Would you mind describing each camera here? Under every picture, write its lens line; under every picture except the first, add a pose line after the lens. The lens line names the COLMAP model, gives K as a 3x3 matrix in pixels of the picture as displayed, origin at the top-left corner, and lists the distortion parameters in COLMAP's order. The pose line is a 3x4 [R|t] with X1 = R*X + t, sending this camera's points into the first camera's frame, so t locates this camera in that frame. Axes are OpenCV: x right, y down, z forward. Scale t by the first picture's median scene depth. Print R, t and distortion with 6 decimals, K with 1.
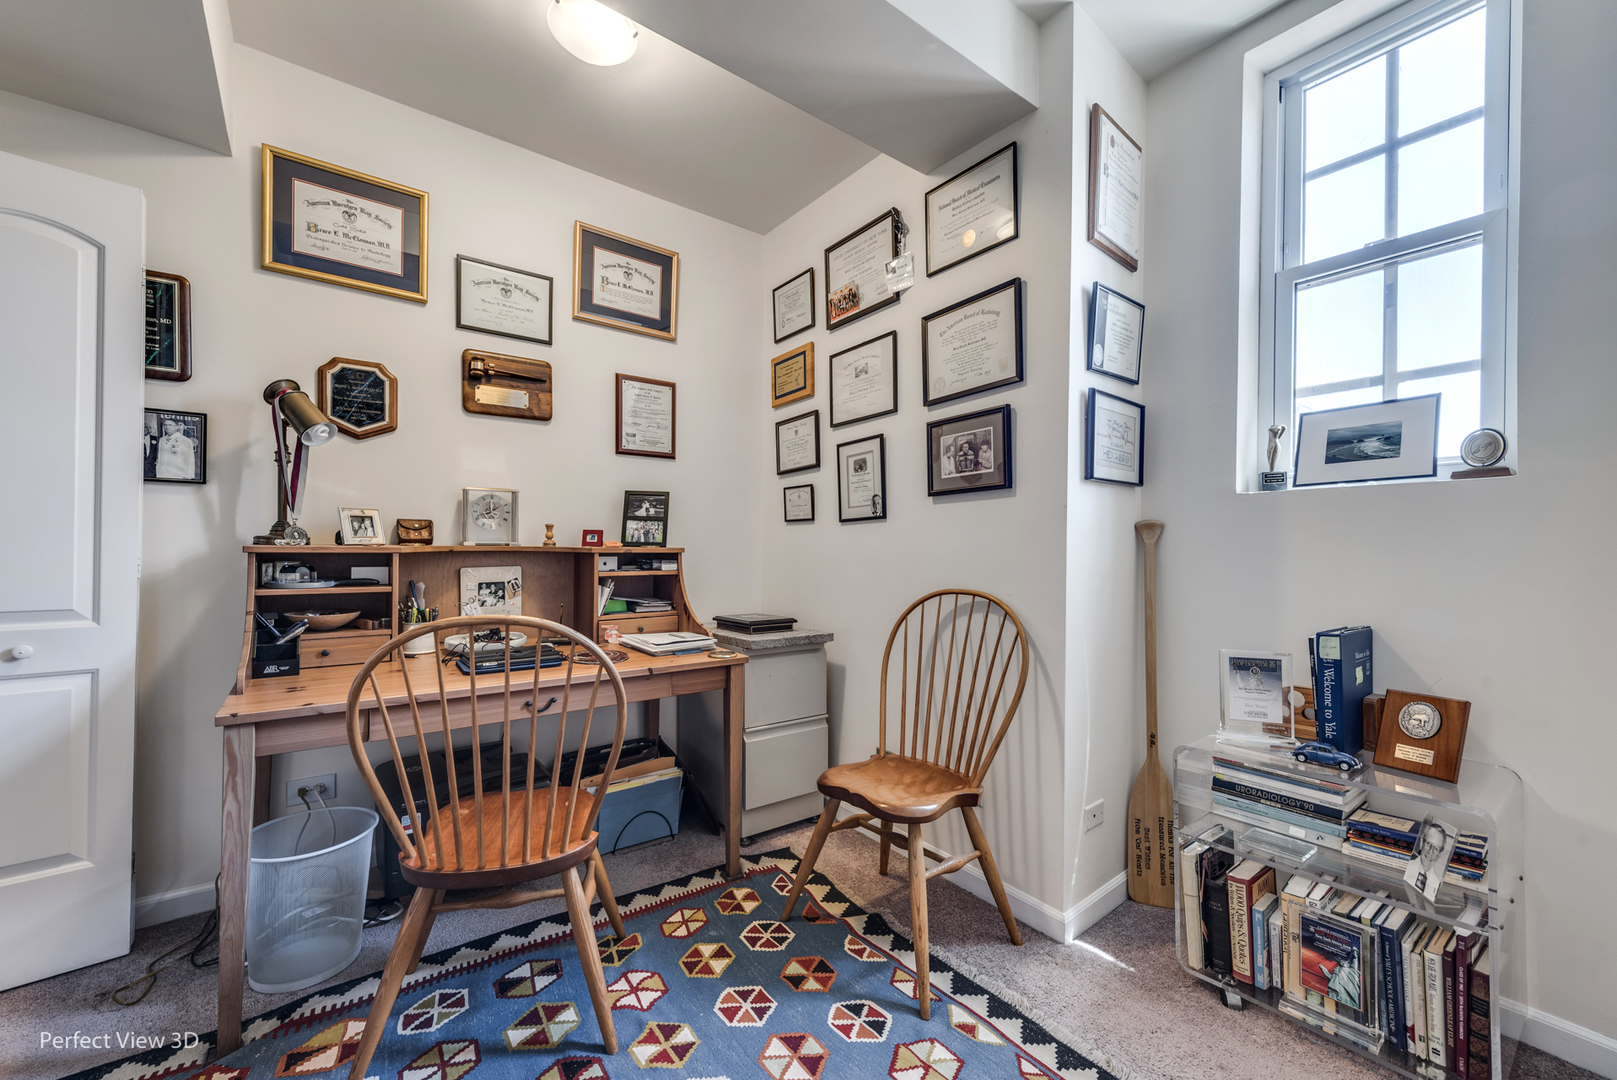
lens RADIAL K [[639.7, 0, 807.1], [0, 639.7, 533.0], [0, 0, 1]] dist [0.007816, -0.001661]
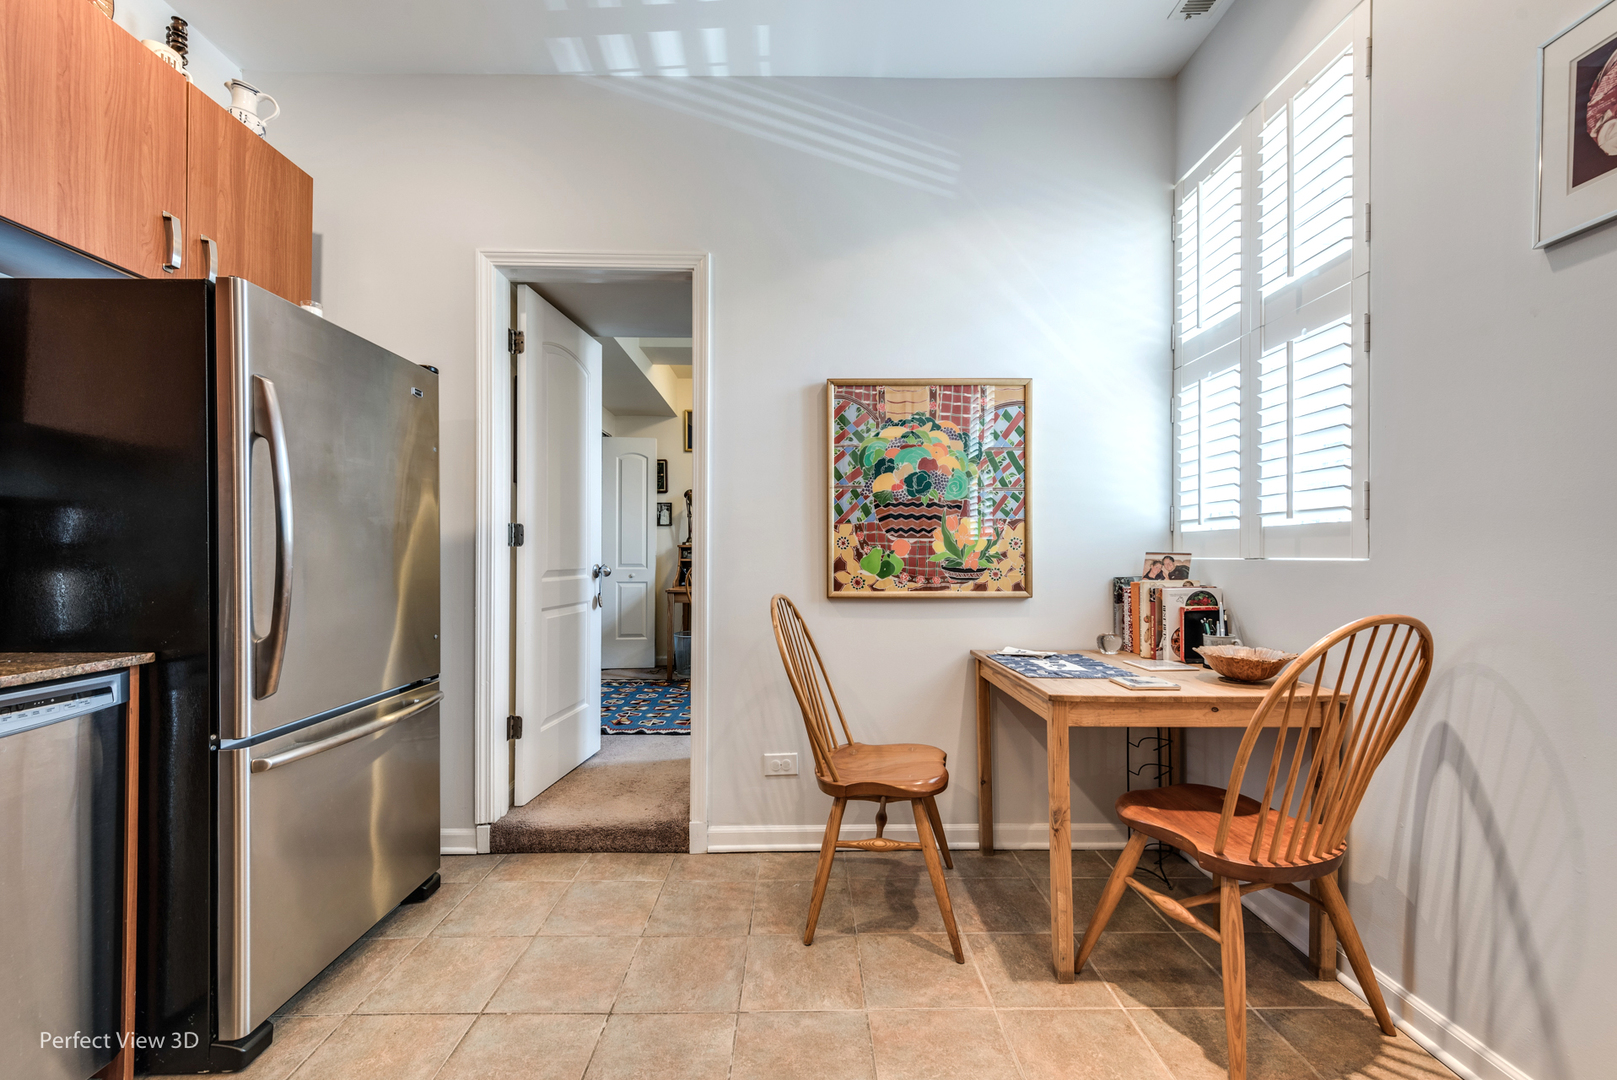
lens RADIAL K [[639.7, 0, 780.4], [0, 639.7, 555.9], [0, 0, 1]] dist [0.007816, -0.001661]
pose [[0.785908, 0.002165, -0.618340, 1.385323], [0.002674, 0.999973, 0.006899, 0.047967], [0.618338, -0.007075, 0.785880, -1.096480]]
